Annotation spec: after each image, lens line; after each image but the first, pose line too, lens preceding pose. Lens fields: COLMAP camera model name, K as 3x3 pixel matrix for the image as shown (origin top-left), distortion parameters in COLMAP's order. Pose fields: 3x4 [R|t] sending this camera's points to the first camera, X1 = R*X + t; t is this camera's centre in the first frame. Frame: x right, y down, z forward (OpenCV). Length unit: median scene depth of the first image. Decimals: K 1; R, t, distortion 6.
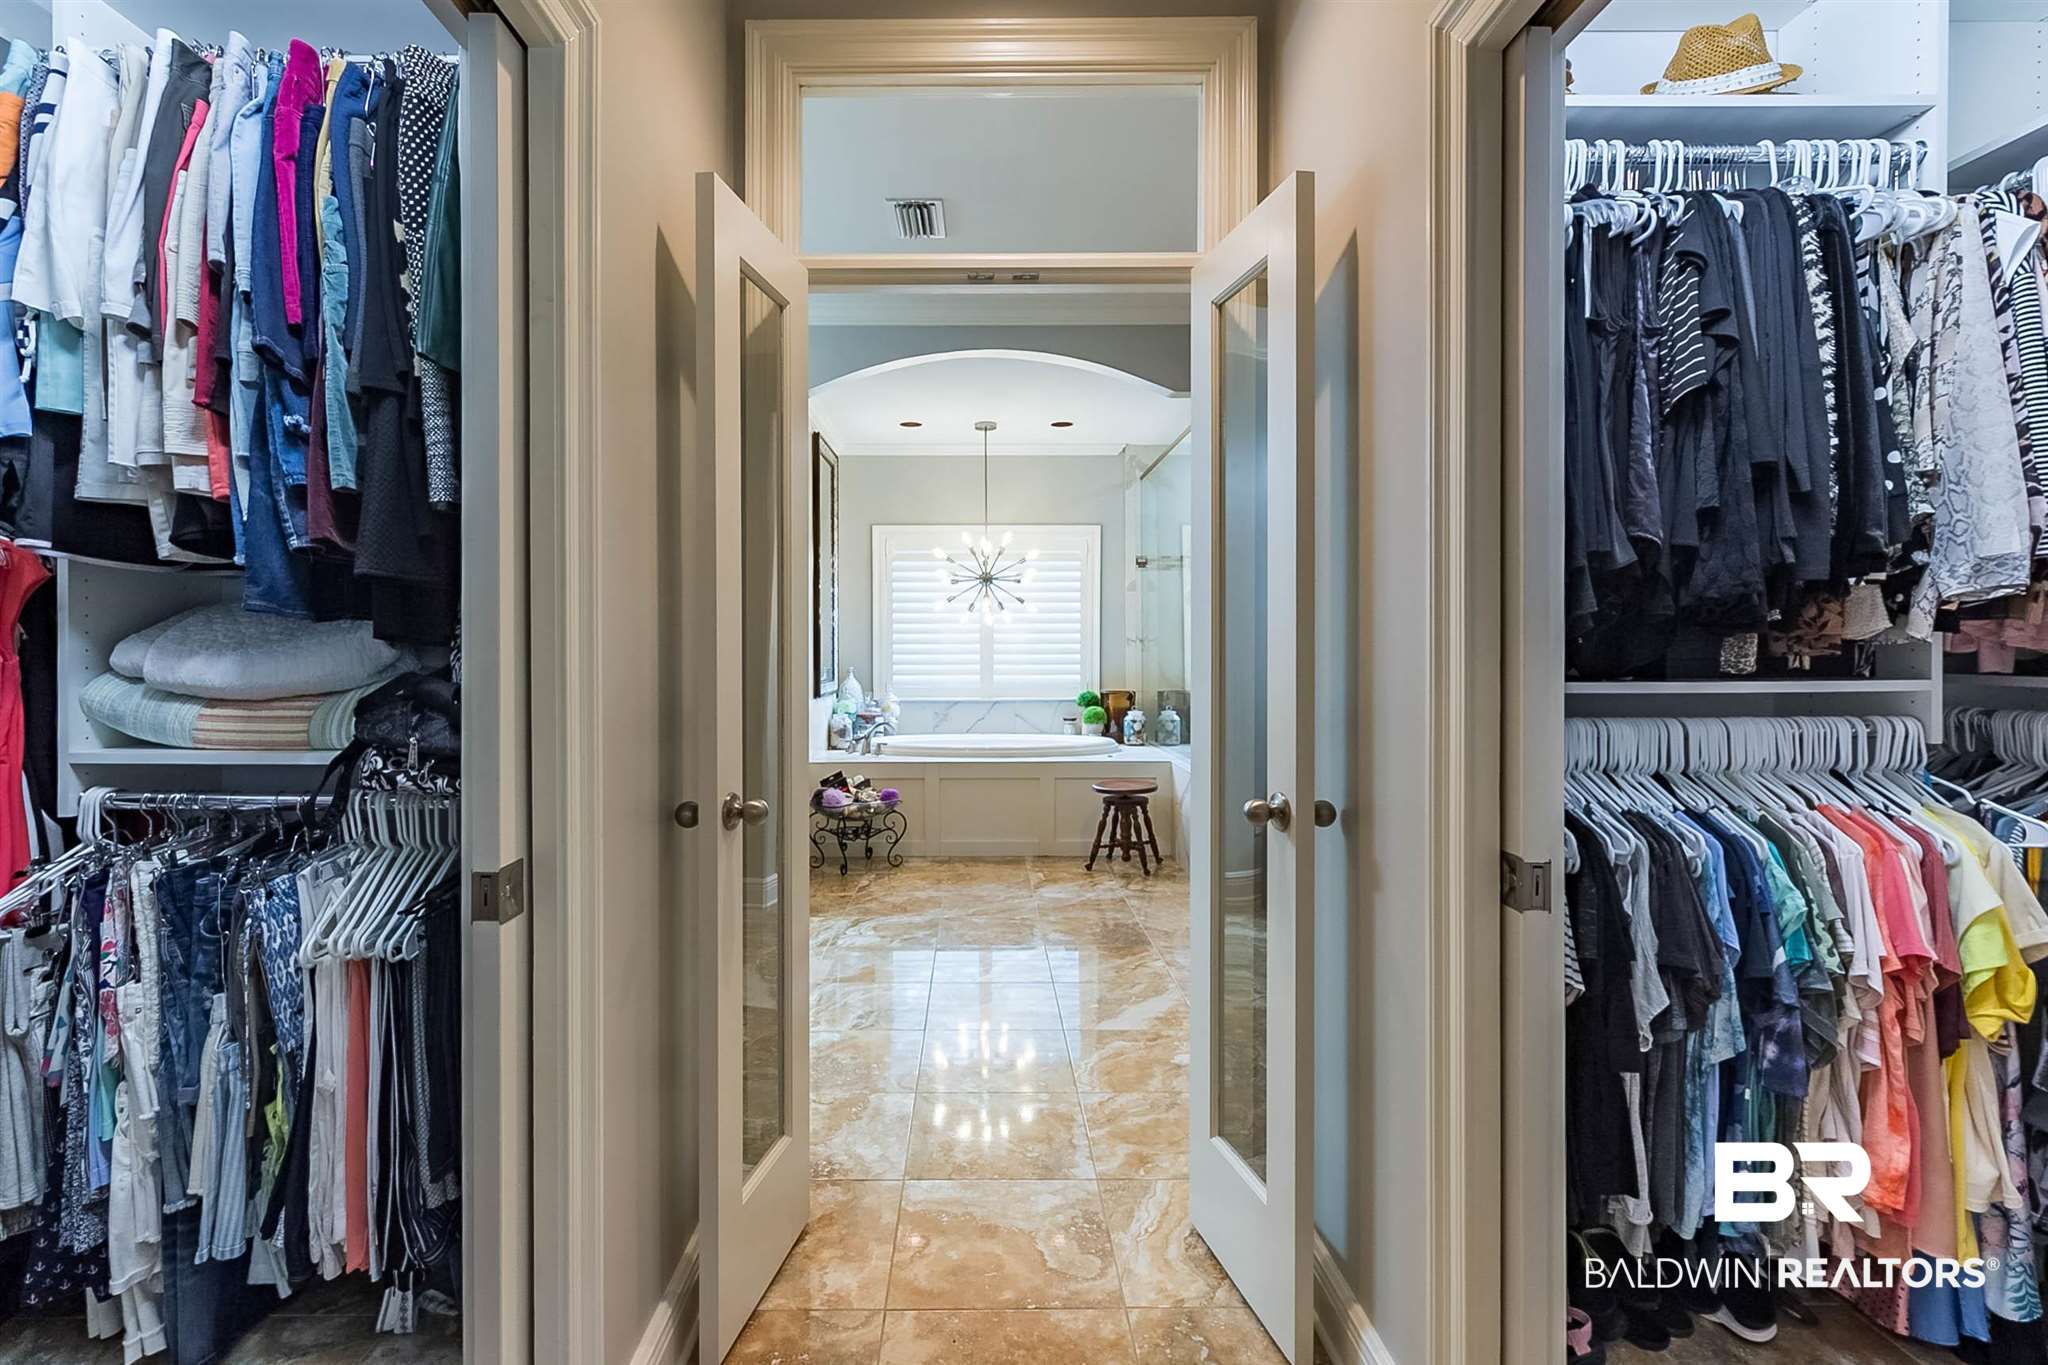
lens RADIAL K [[994.6, 0, 1018.6], [0, 994.6, 658.6], [0, 0, 1]] dist [-0.000518, -0.000366]
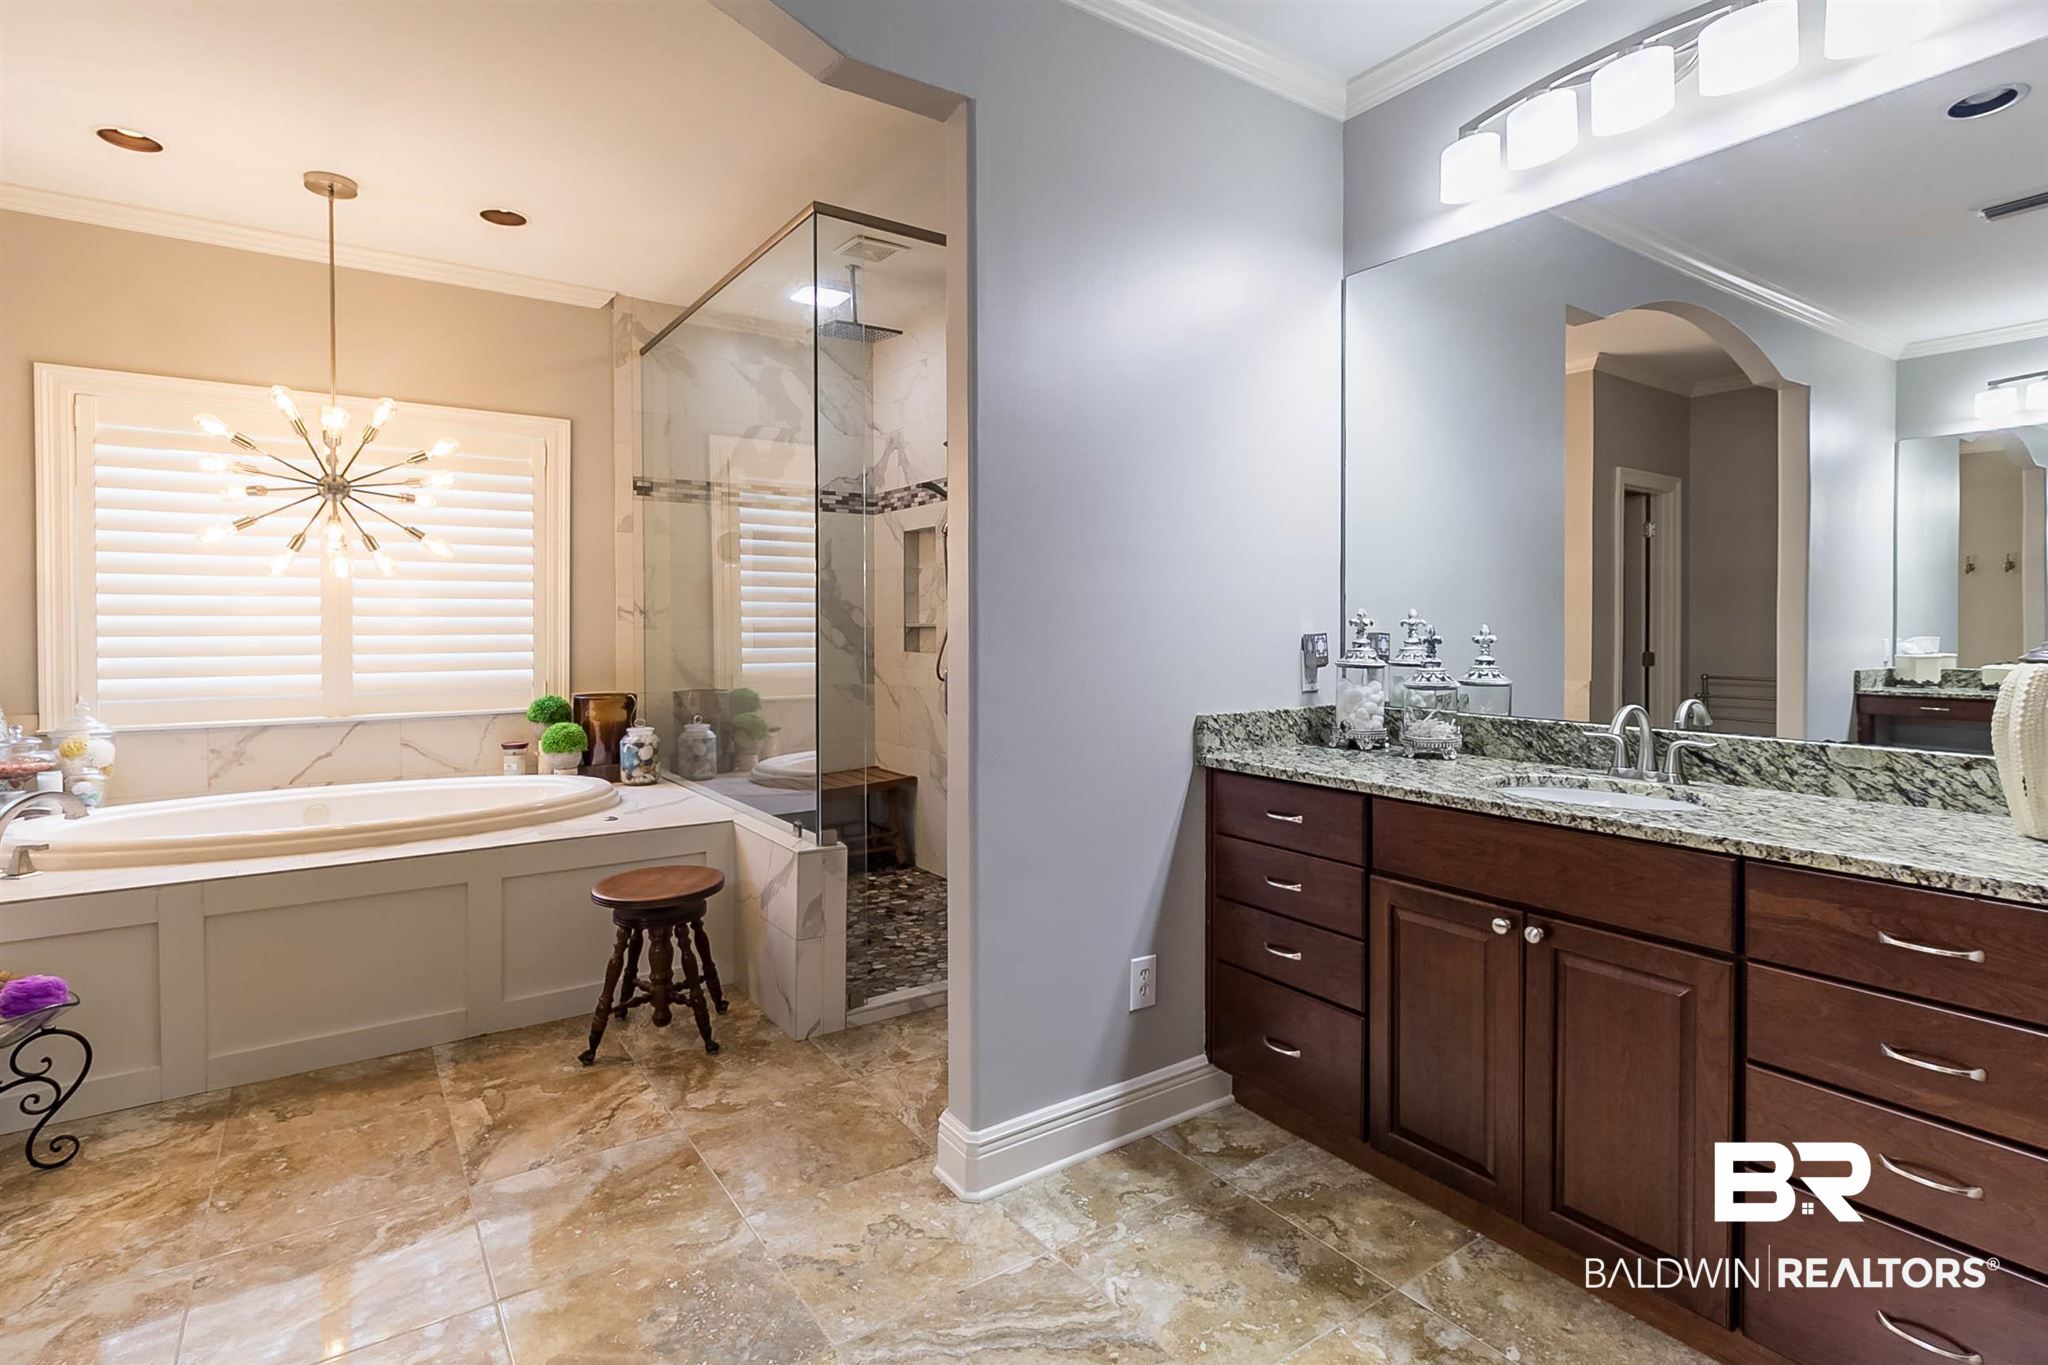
lens RADIAL K [[1010.7, 0, 1078.7], [0, 1010.7, 632.6], [0, 0, 1]] dist [0.001829, -0.000116]
pose [[0.825980, -0.003344, 0.563689, -0.009442], [0.003505, 0.999994, 0.000797, -0.004908], [-0.563688, 0.001318, 0.825987, 0.339245]]
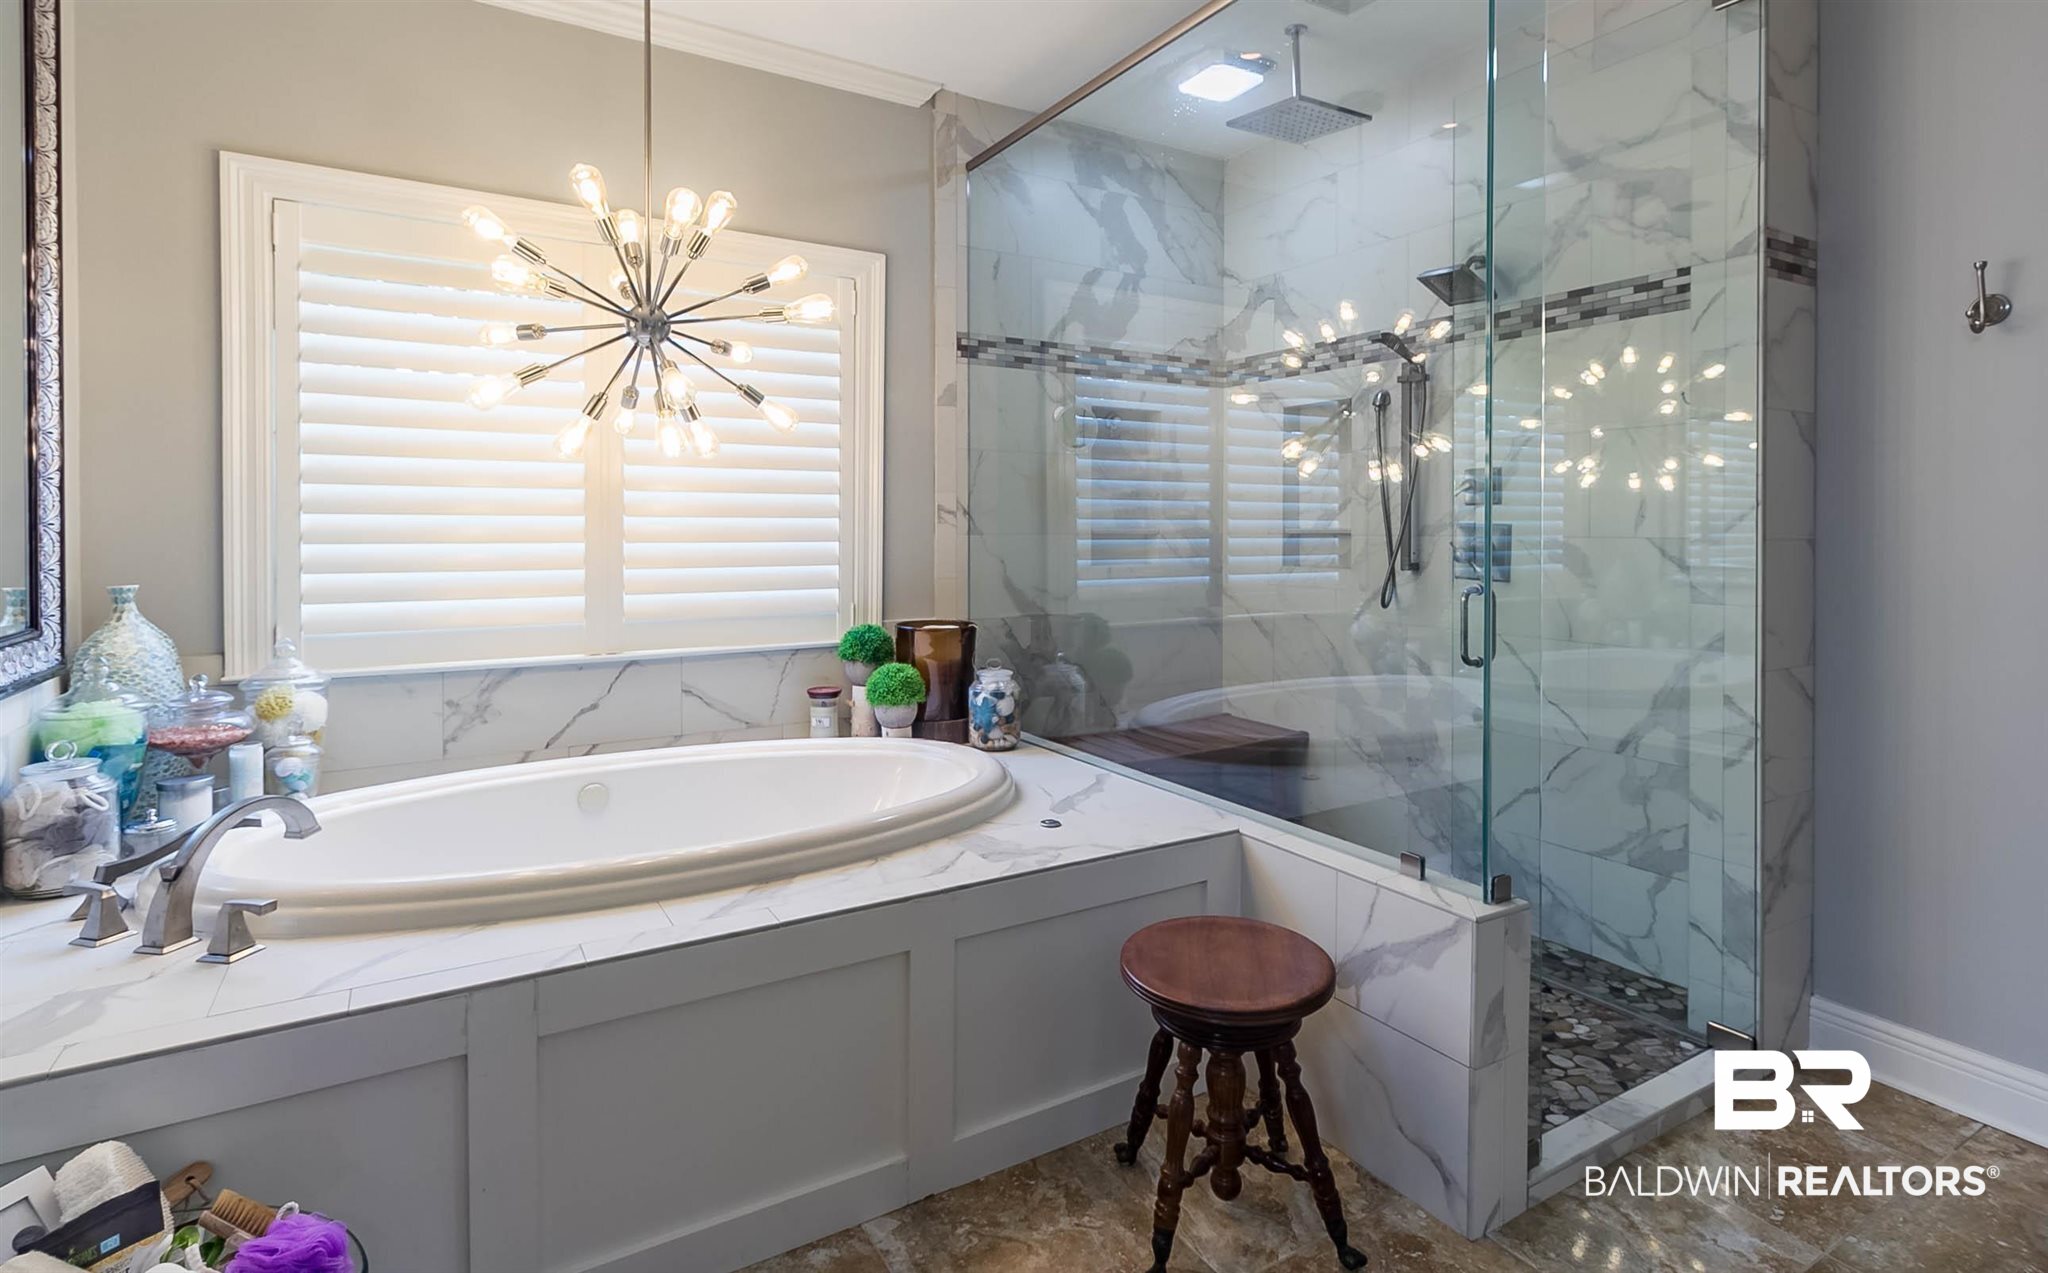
lens RADIAL K [[1028.6, 0, 1113.6], [0, 1028.6, 537.2], [0, 0, 1]] dist [0.004380, 0.000892]
pose [[0.854944, 0.000449, 0.518720, -0.075077], [-0.001131, 0.999999, 0.000999, -0.007262], [-0.518719, -0.001440, 0.854943, 0.580876]]
